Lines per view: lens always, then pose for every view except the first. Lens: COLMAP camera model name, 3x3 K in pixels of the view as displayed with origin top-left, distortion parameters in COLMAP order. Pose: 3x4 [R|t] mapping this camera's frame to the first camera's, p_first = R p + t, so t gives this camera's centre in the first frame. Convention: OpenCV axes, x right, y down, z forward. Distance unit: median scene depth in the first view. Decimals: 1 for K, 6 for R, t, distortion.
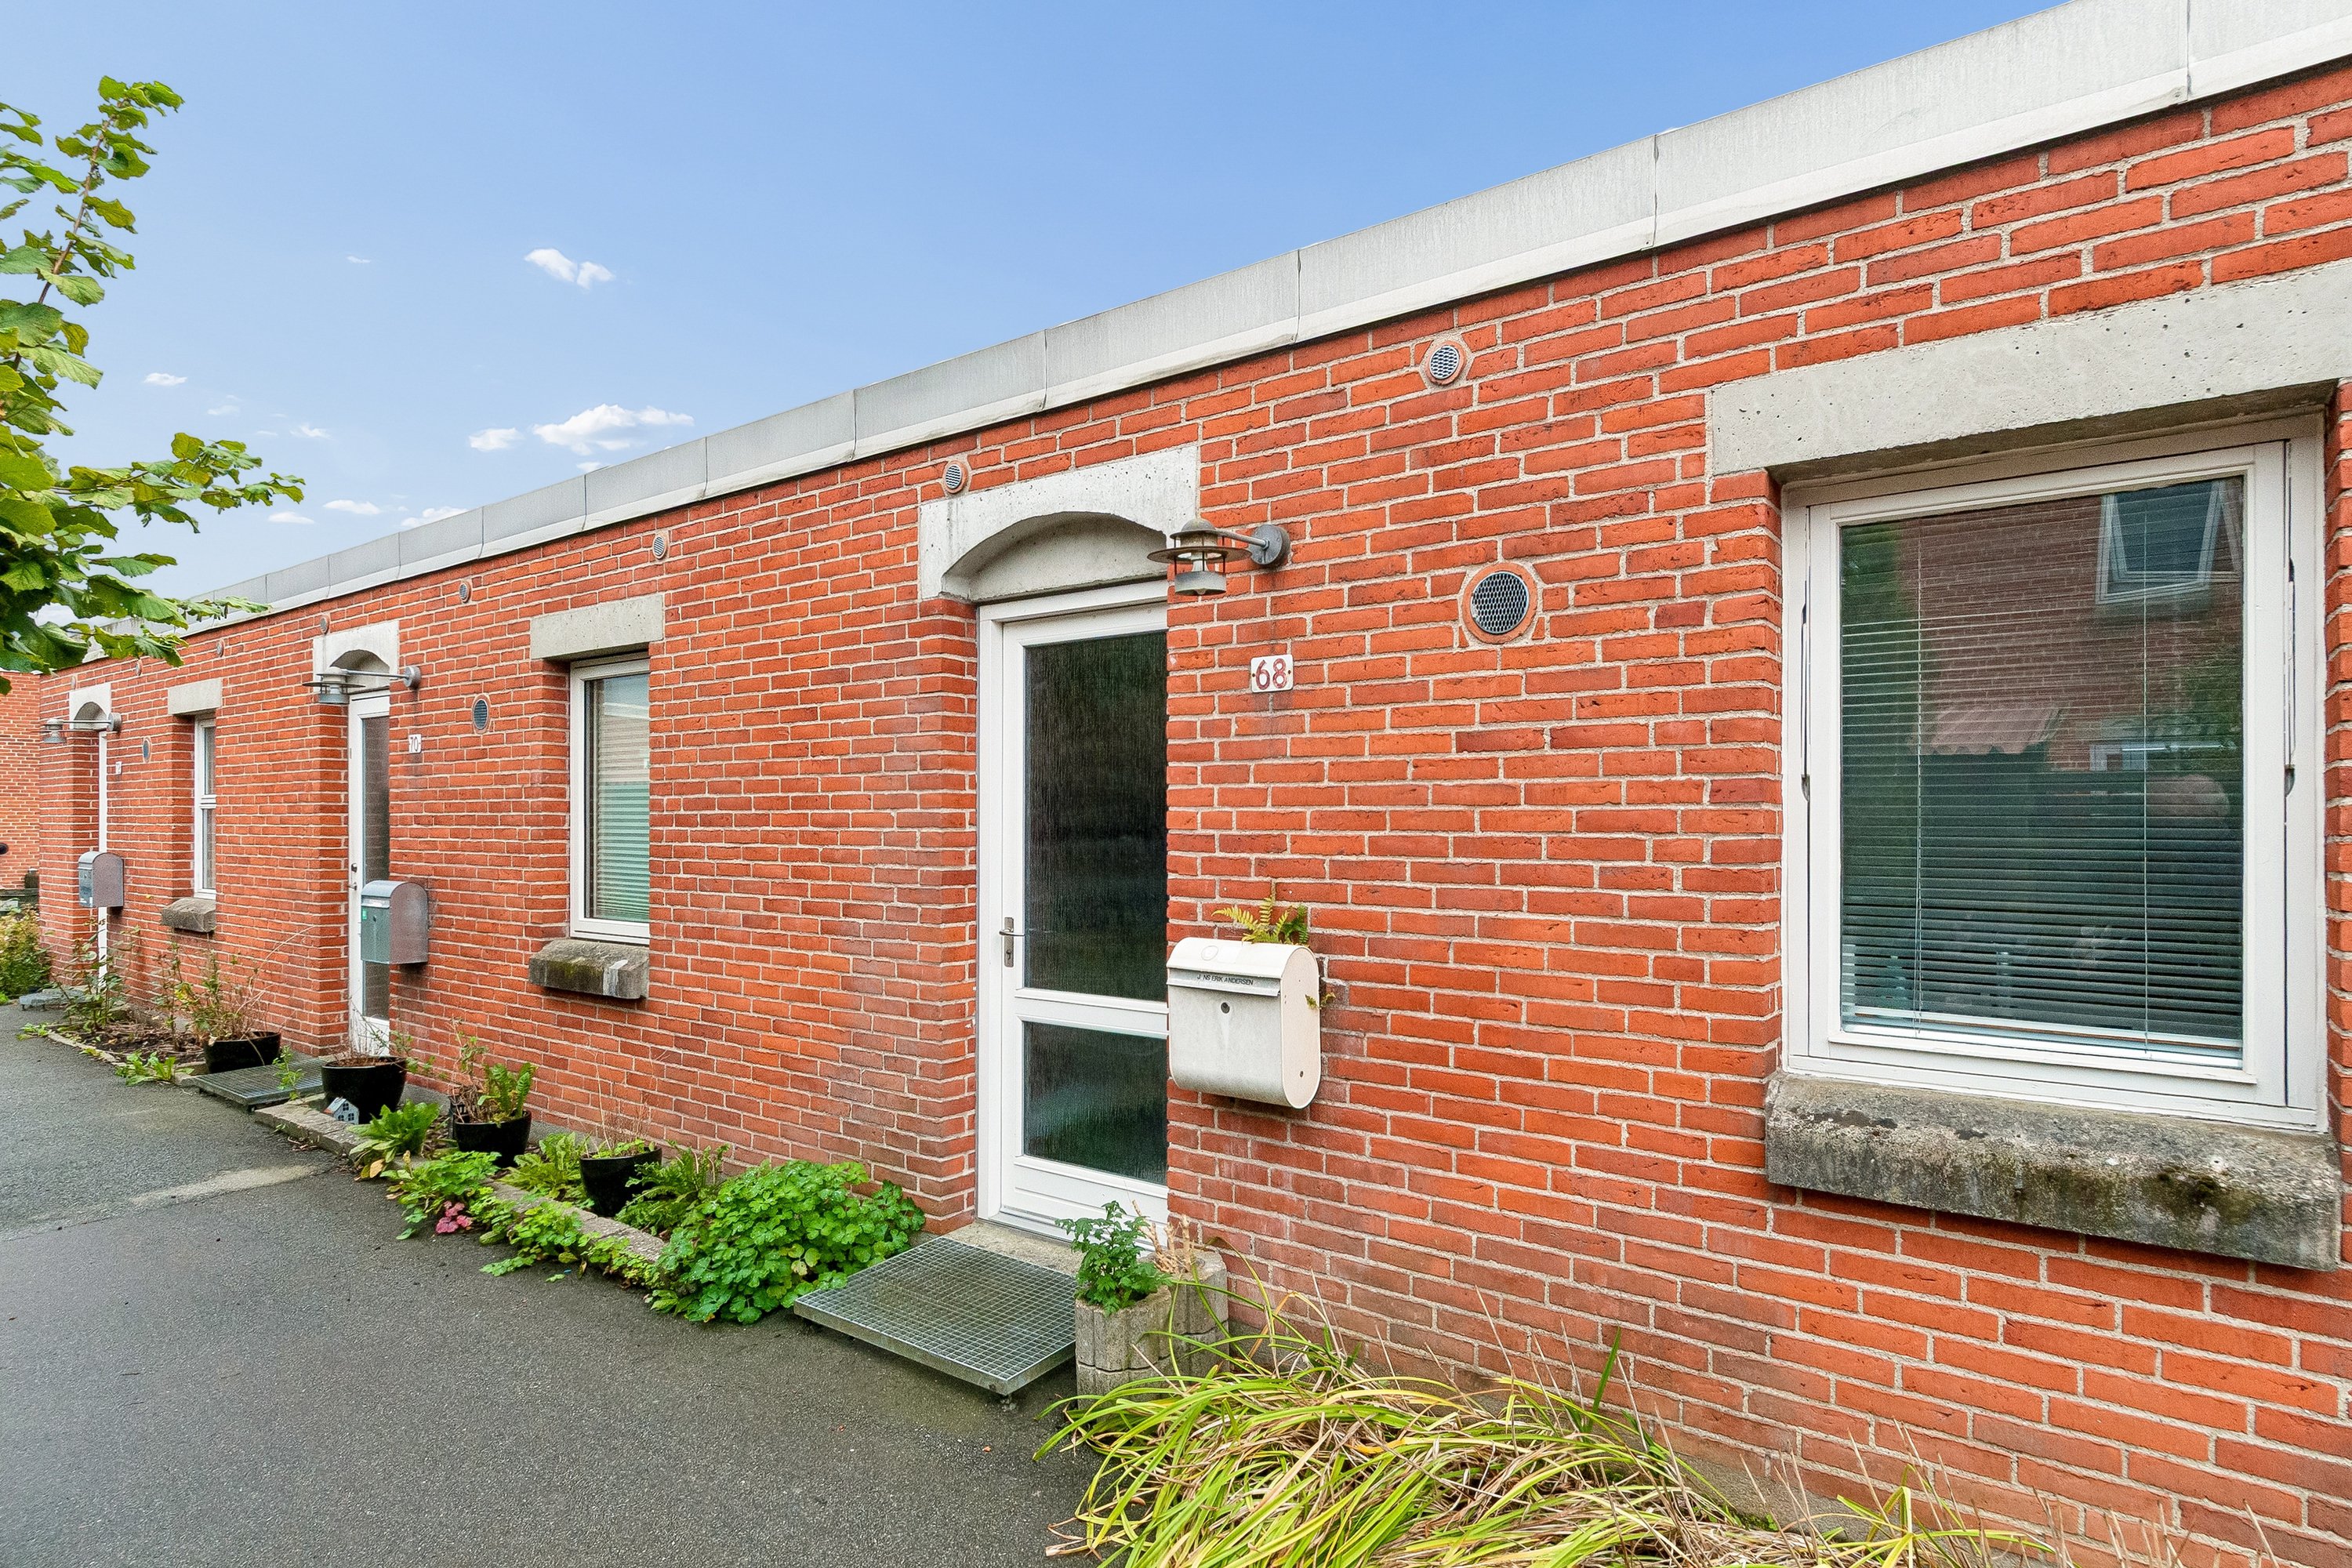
lens RADIAL K [[1210.2, 0, 1175.2], [0, 1210.2, 820.9], [0, 0, 1]] dist [0.030426, -0.019852]
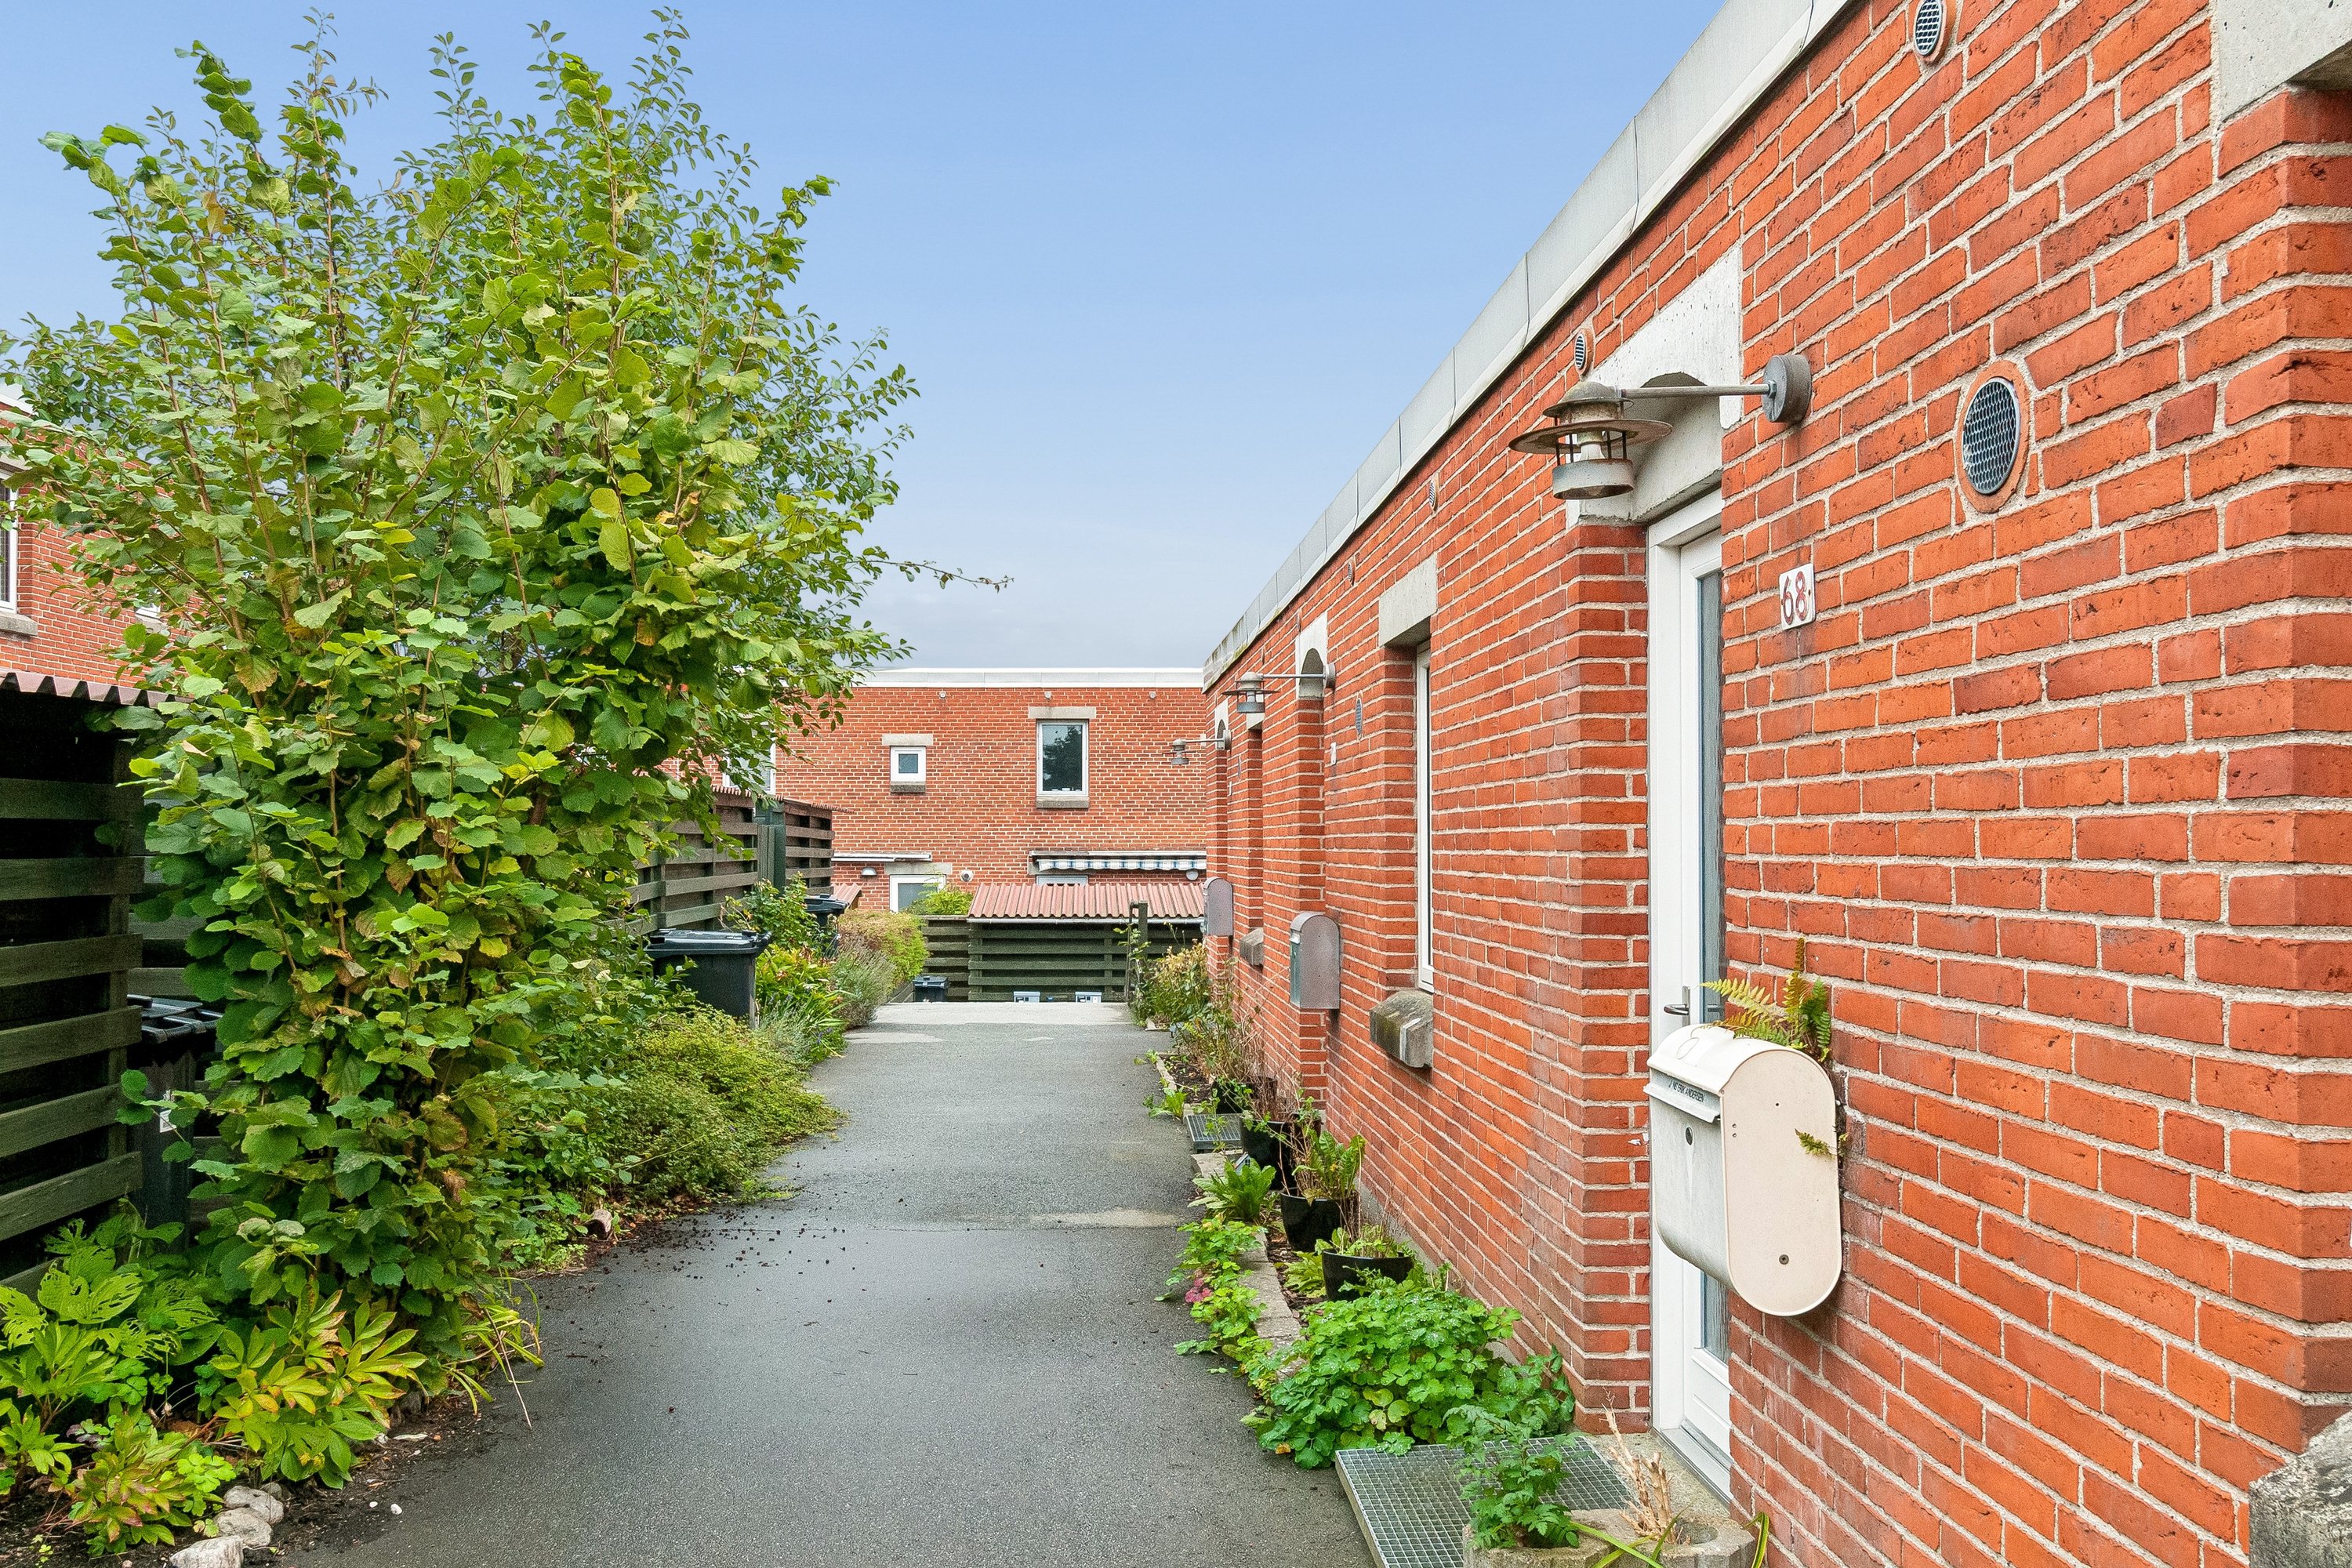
lens RADIAL K [[1845.7, 0, 1174.8], [0, 1845.7, 821.0], [0, 0, 1]] dist [0.001004, 0.005038]
pose [[0.634597, -0.010514, -0.772772, 0.549545], [0.000066, 0.999908, -0.013550, 0.002757], [0.772843, 0.008548, 0.634540, 0.160318]]
